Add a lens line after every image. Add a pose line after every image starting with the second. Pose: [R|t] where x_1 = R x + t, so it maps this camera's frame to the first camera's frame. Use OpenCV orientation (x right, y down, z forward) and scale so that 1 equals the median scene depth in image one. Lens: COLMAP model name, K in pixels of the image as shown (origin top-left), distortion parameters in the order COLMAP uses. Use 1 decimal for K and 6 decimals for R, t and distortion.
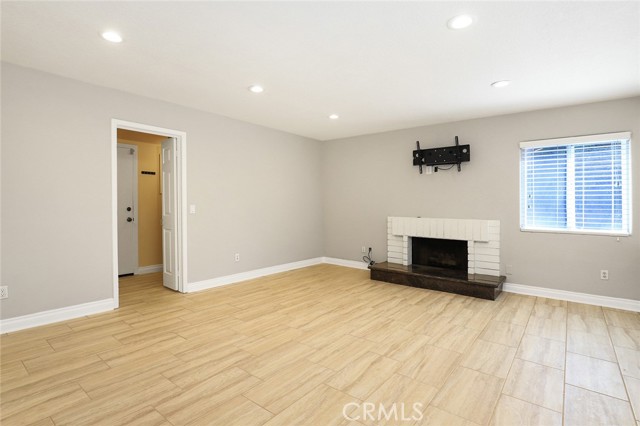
lens RADIAL K [[306.0, 0, 319.9], [0, 306.0, 205.8], [0, 0, 1]] dist [-0.005580, -0.000626]
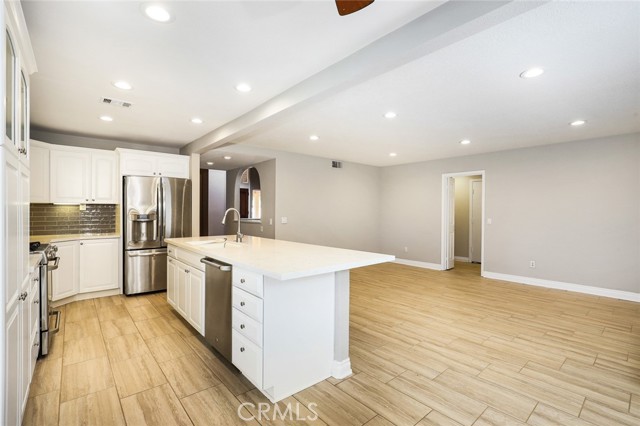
lens RADIAL K [[303.2, 0, 318.1], [0, 303.2, 215.8], [0, 0, 1]] dist [-0.030456, 0.000081]
pose [[-0.177493, 0.002077, -0.984120, 1.480203], [-0.012805, 0.999908, 0.004419, -0.013189], [0.984039, 0.013386, -0.177450, 0.591474]]
